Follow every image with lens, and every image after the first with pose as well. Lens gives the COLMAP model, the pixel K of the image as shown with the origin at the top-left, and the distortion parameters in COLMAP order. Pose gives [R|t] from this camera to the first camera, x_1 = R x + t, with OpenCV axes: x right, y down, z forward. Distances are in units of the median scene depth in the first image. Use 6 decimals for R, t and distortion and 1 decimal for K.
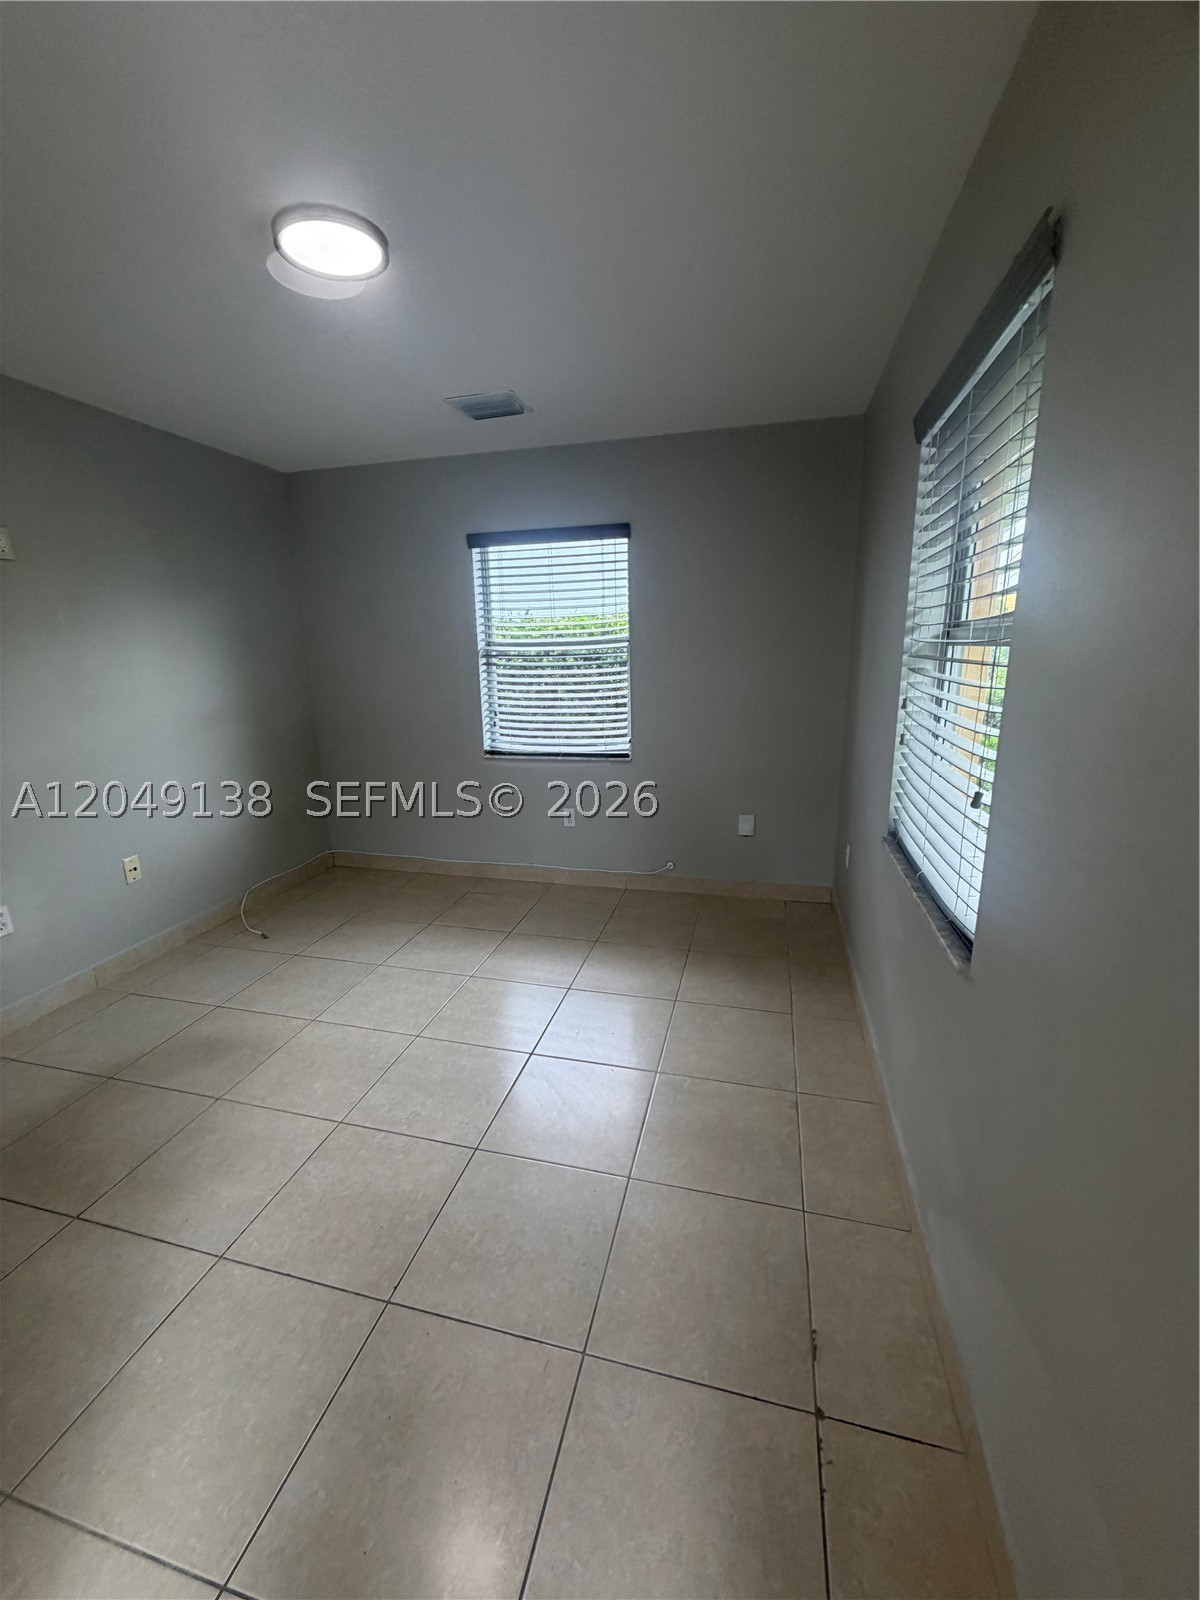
lens RADIAL K [[638.3, 0, 603.6], [0, 638.3, 796.7], [0, 0, 1]] dist [-0.000142, -0.000053]
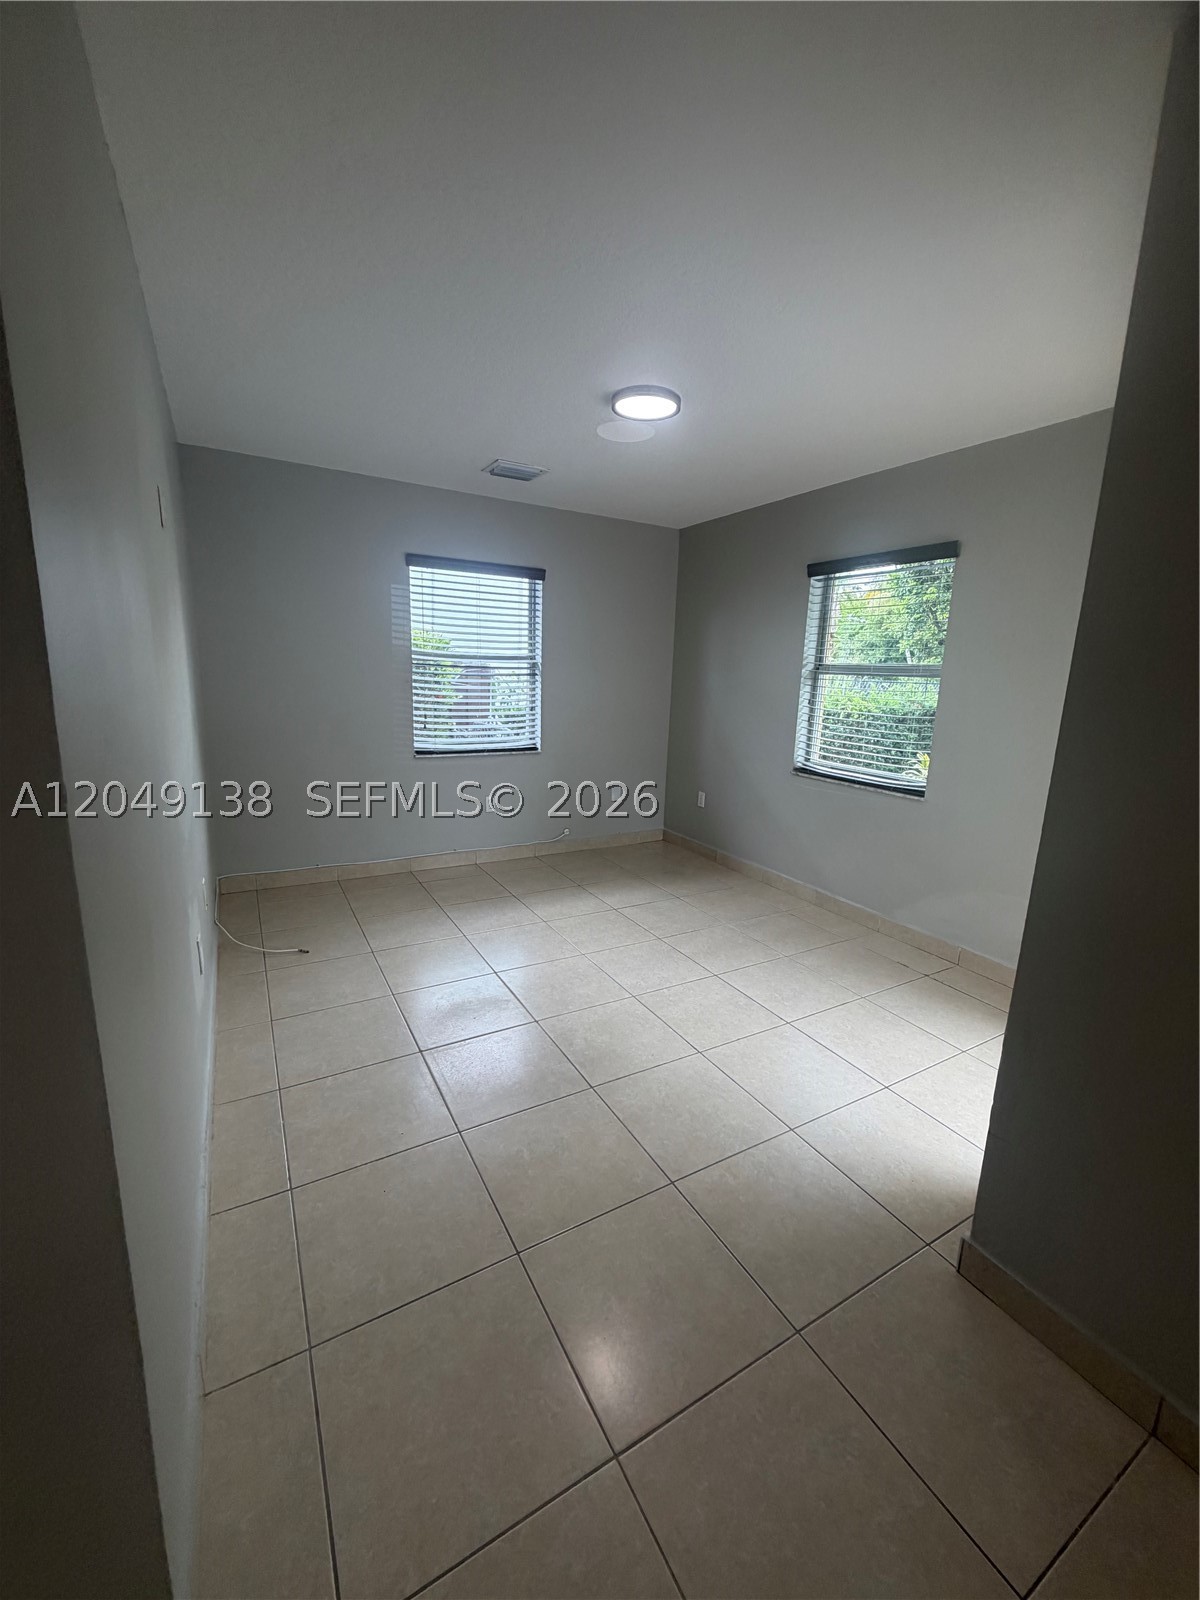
lens RADIAL K [[636.0, 0, 598.3], [0, 636.0, 796.2], [0, 0, 1]] dist [0.000112, 0.000176]
pose [[0.719506, -0.093335, 0.688185, -0.927726], [0.112773, 0.993478, 0.016834, 0.027549], [-0.685268, 0.065496, 0.725340, 0.007969]]
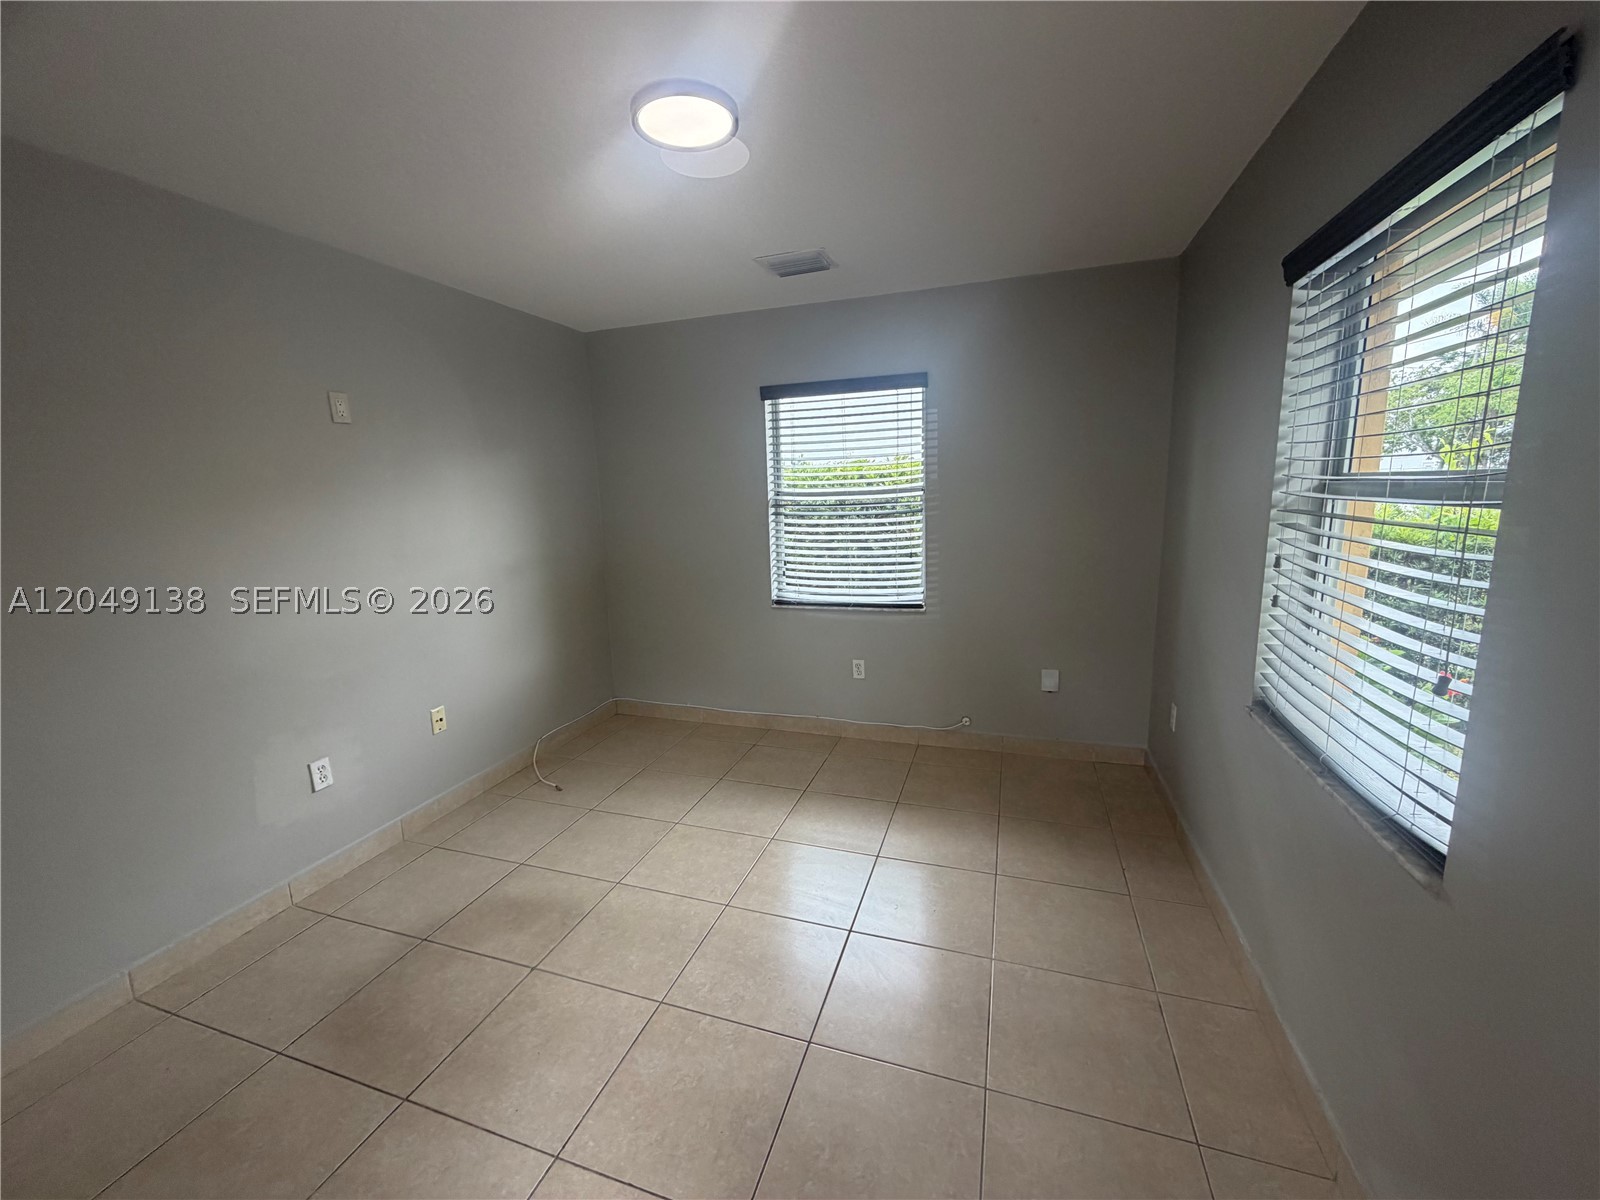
lens RADIAL K [[636.0, 0, 796.1], [0, 636.0, 599.4], [0, 0, 1]] dist [0.000112, 0.000176]
pose [[0.997077, 0.002207, -0.076374, -0.095656], [-0.006482, 0.998423, -0.055766, -0.024321], [0.076130, 0.056098, 0.995519, 0.027622]]
